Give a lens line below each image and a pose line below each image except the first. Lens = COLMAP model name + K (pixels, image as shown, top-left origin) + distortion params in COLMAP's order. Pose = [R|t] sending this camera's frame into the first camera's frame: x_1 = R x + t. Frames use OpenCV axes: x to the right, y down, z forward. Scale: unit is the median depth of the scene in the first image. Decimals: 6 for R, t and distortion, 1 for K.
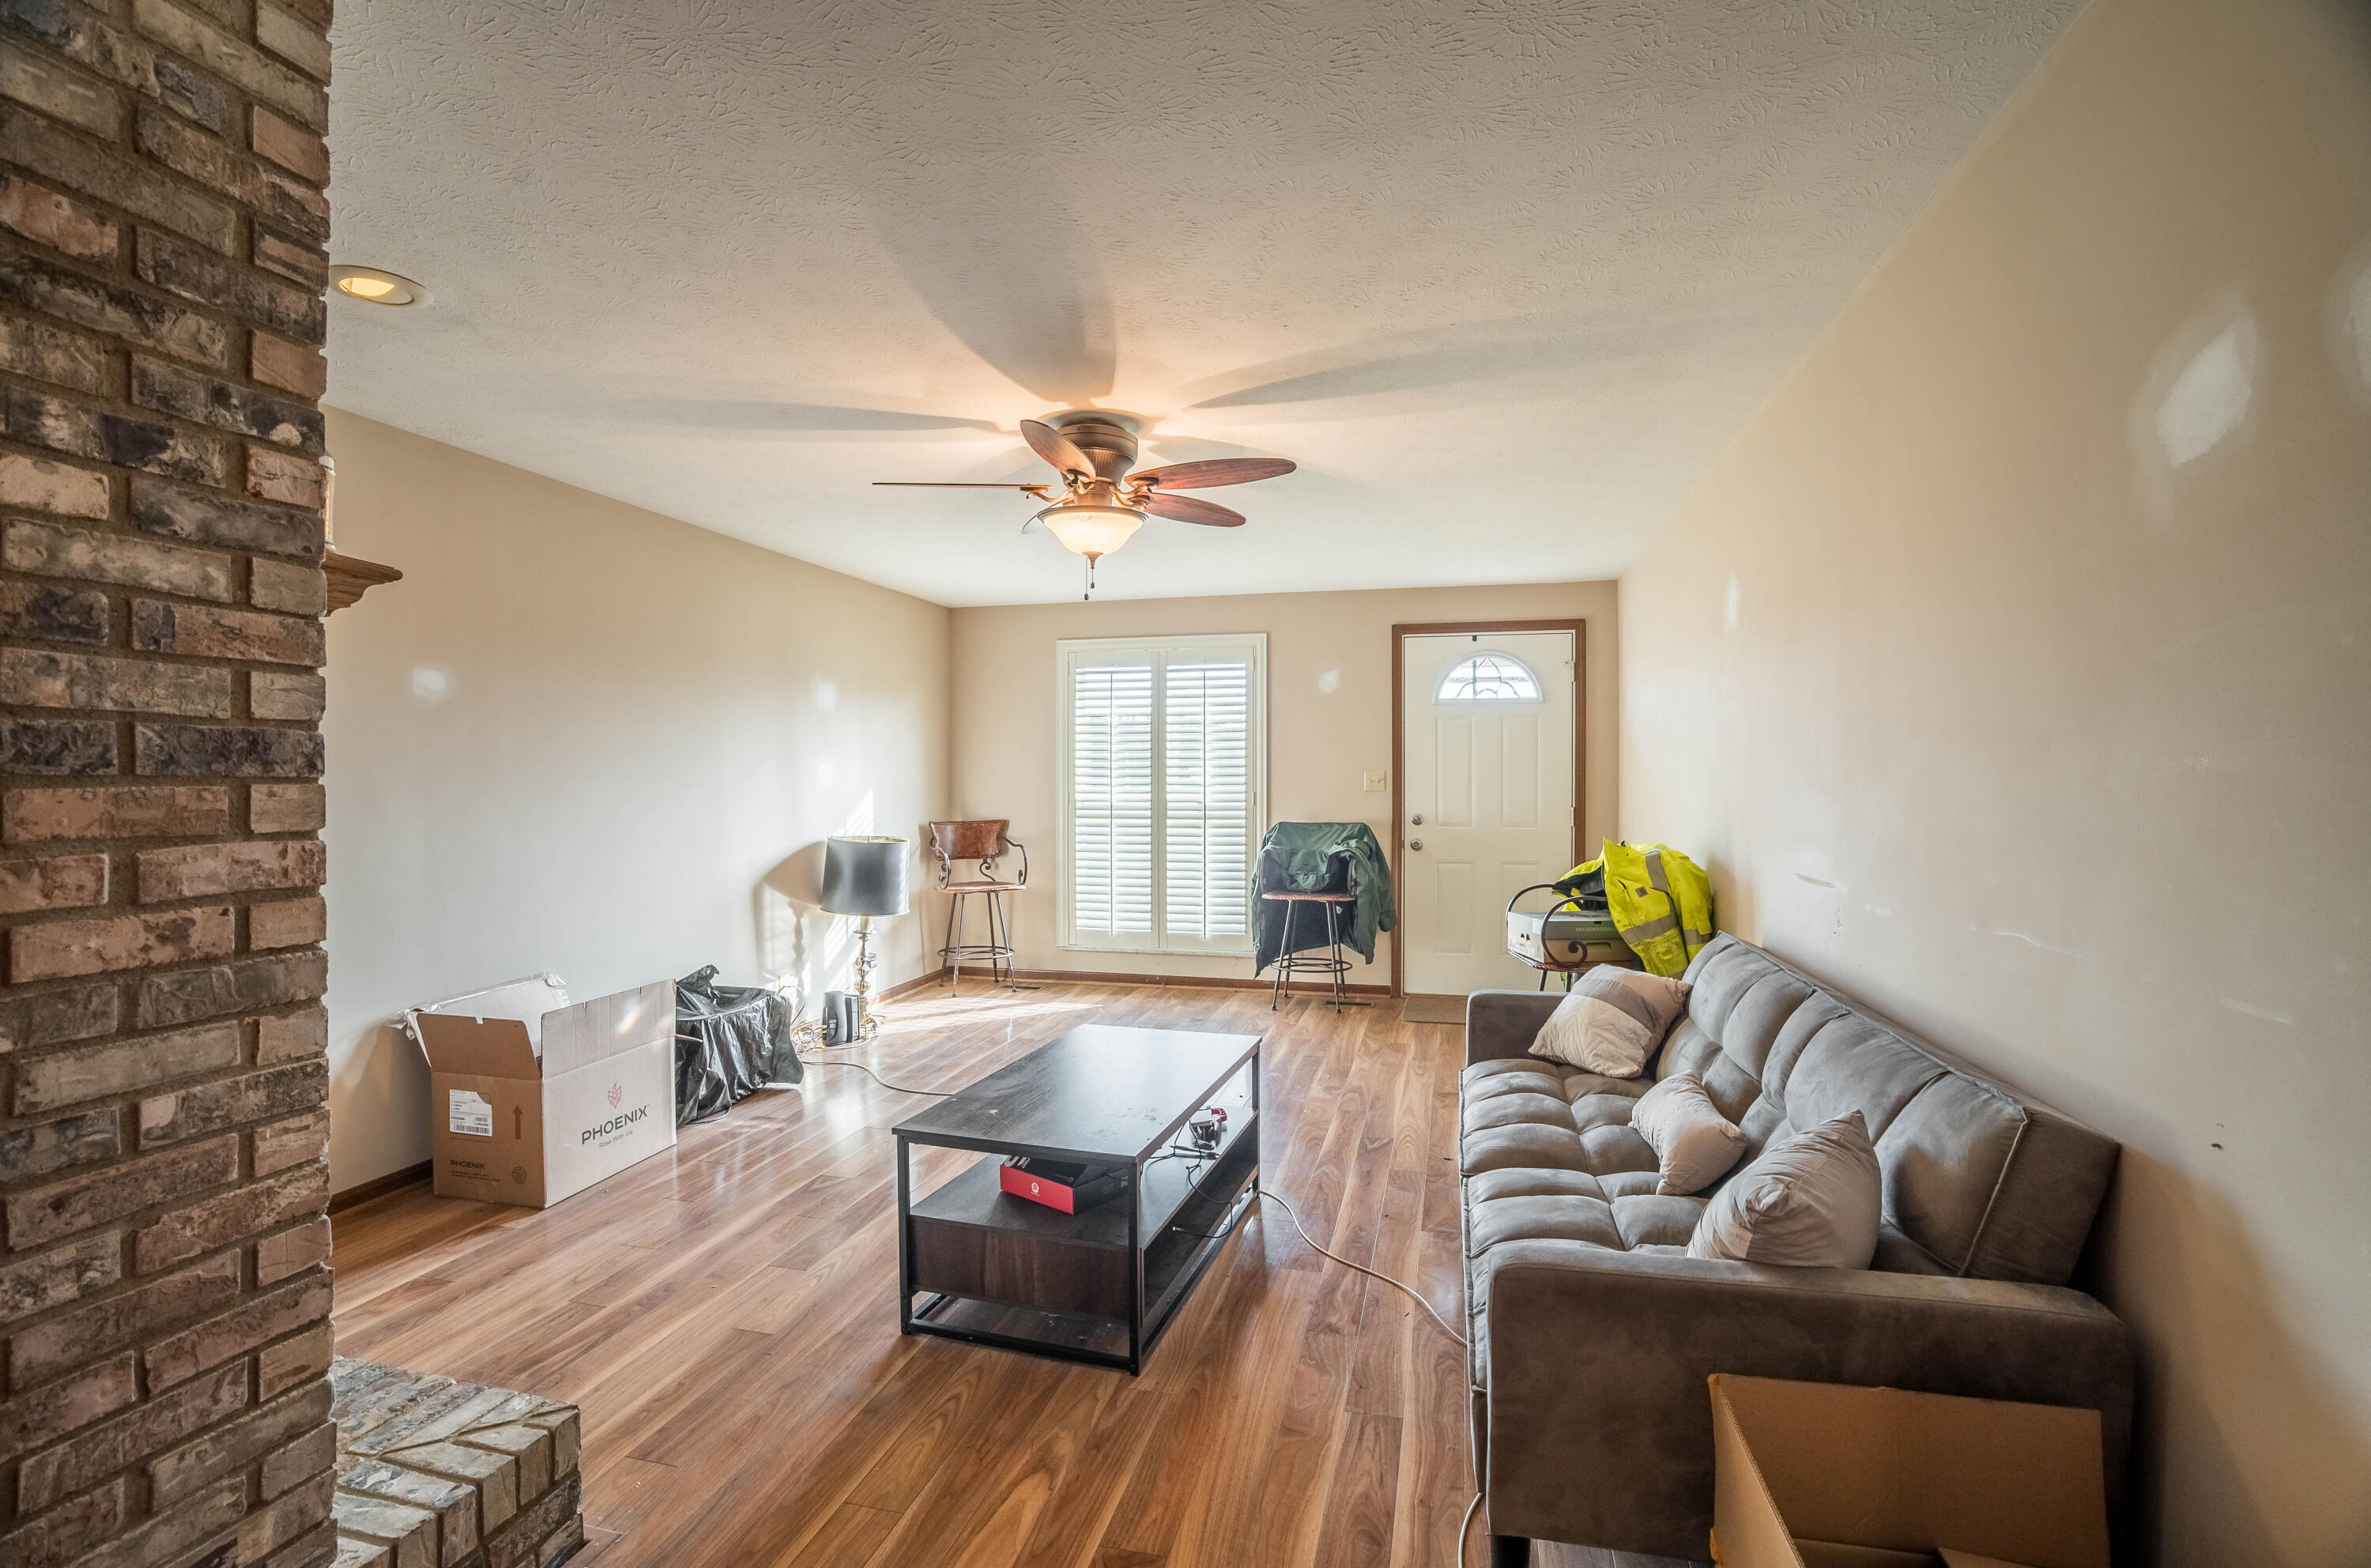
lens RADIAL K [[1089.8, 0, 1187.7], [0, 1089.8, 786.0], [0, 0, 1]] dist [-0.001435, 0.000282]
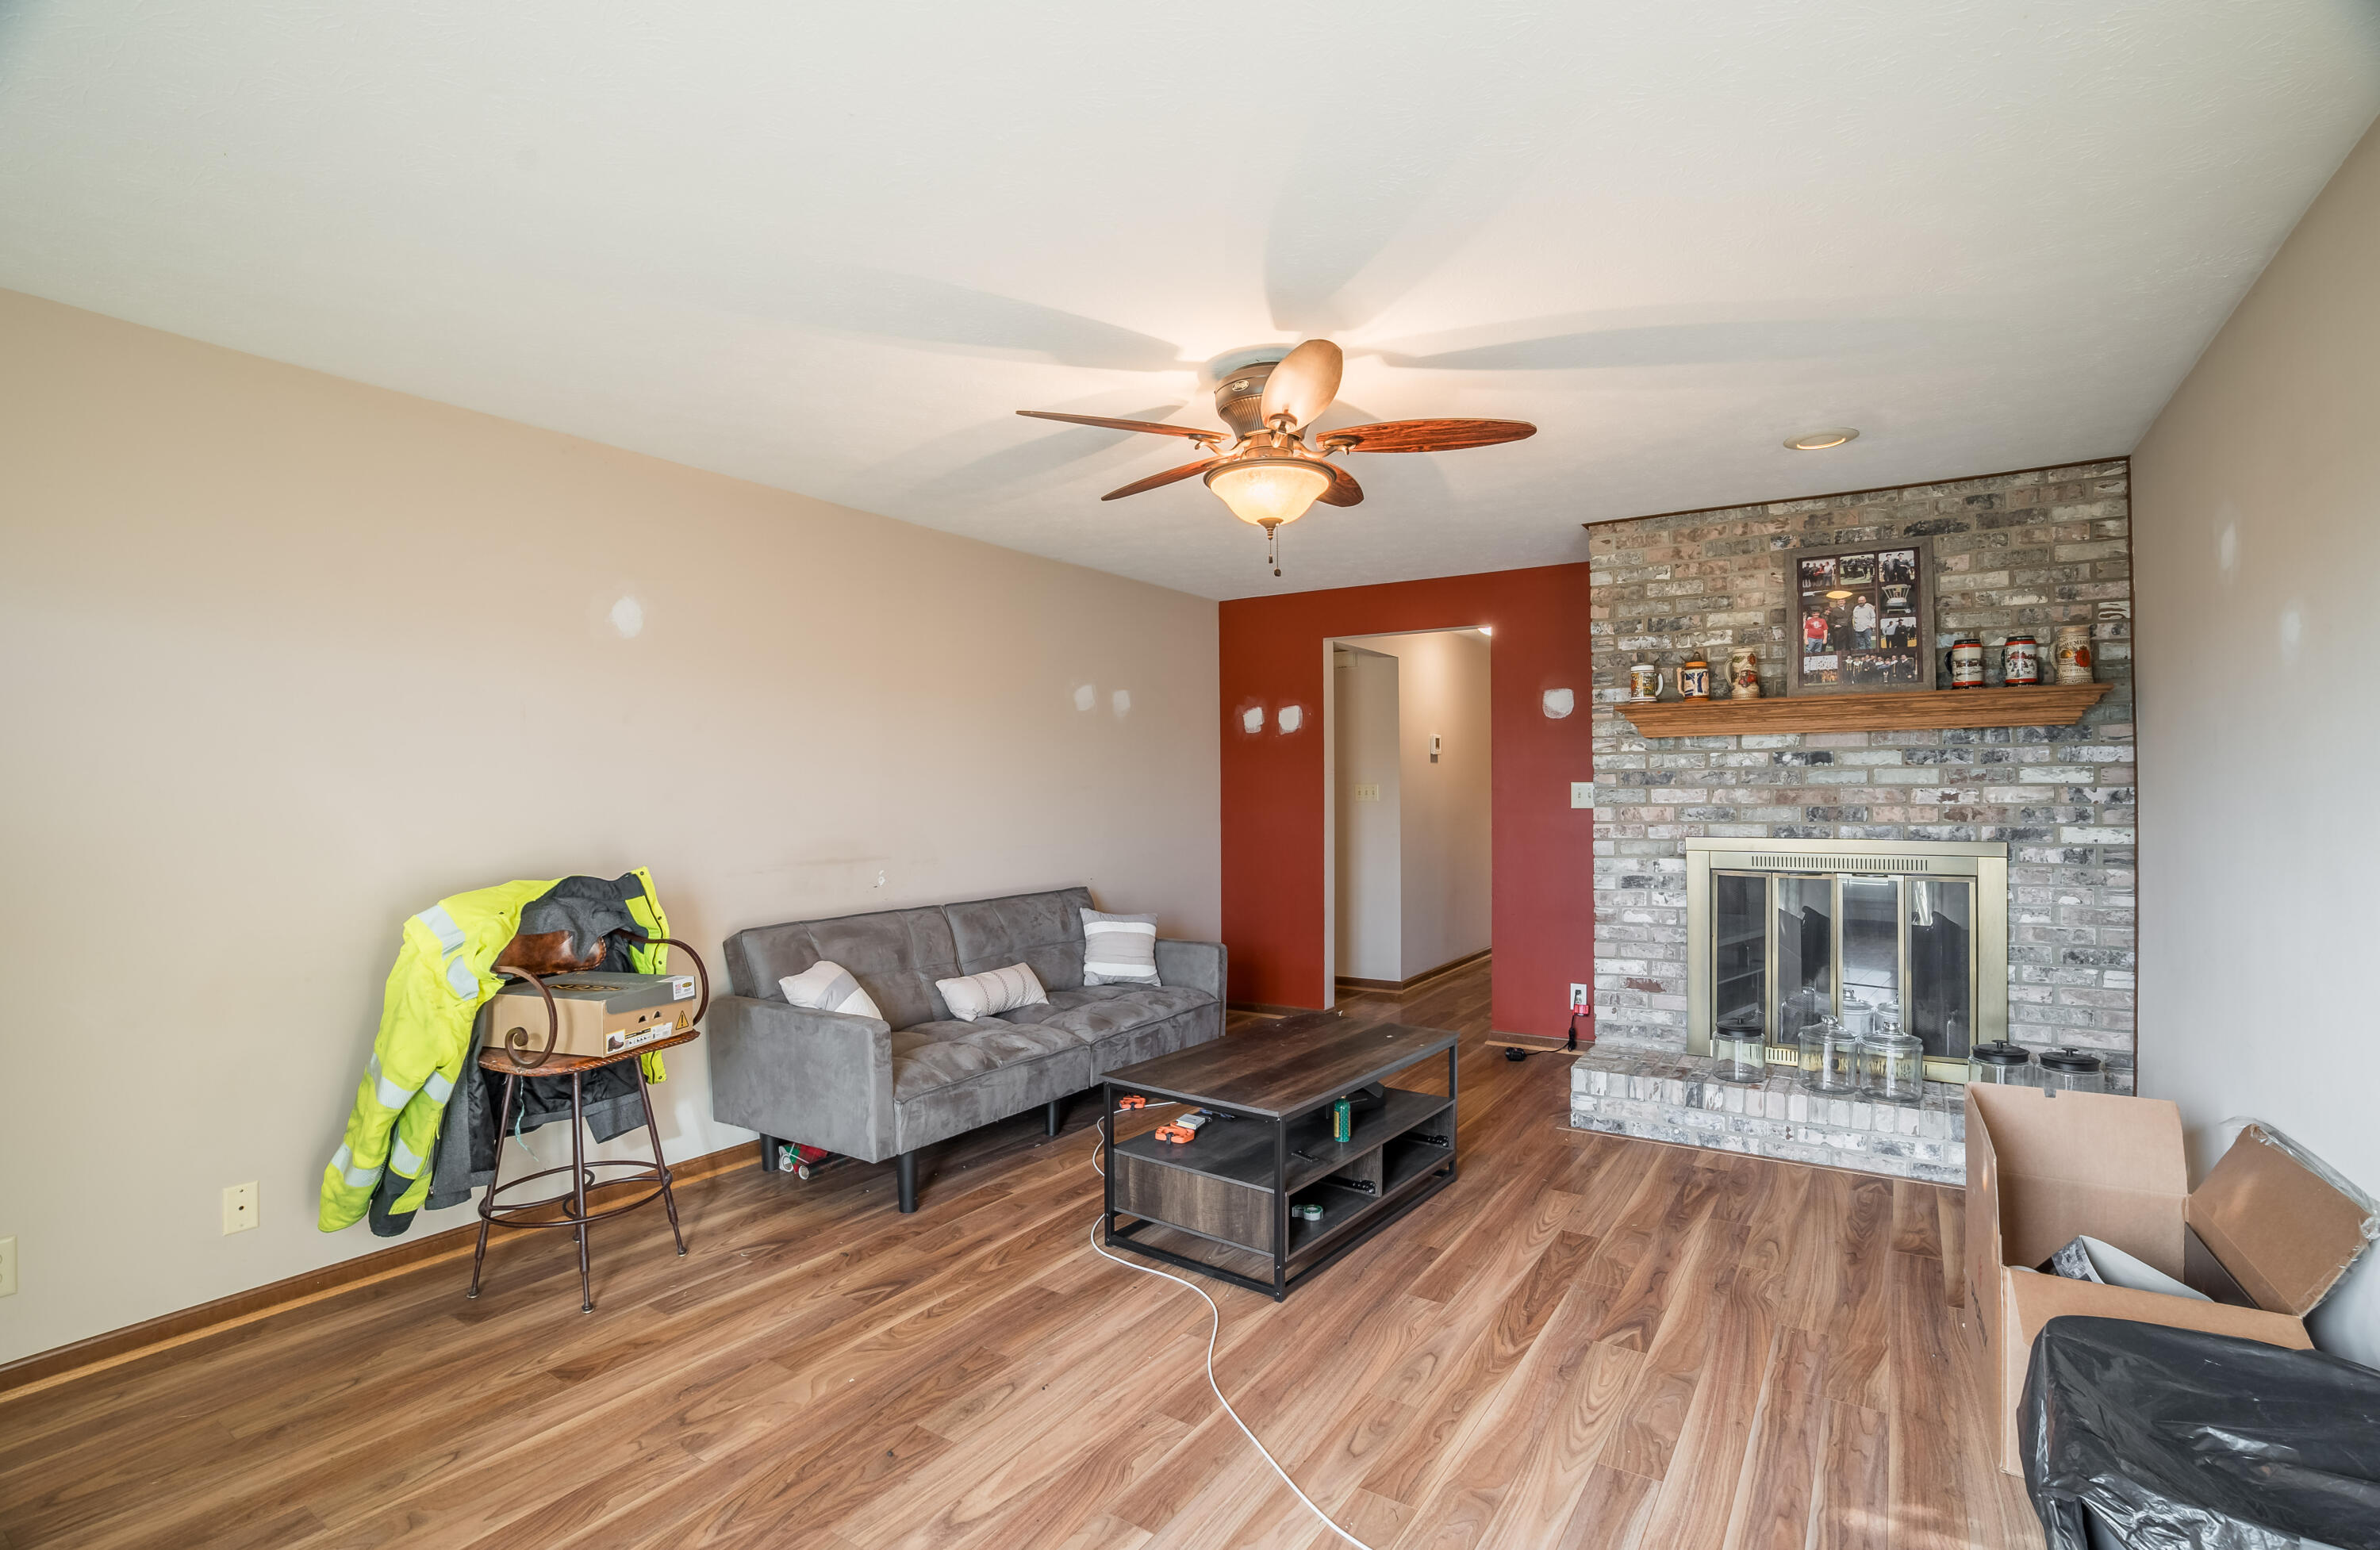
lens RADIAL K [[1100.9, 0, 1192.8], [0, 1100.9, 788.2], [0, 0, 1]] dist [-0.047780, 0.006752]
pose [[-0.943968, 0.007763, 0.329944, -0.300950], [0.010272, 0.999930, 0.005862, -0.012990], [-0.329876, 0.008923, -0.943982, 1.790607]]
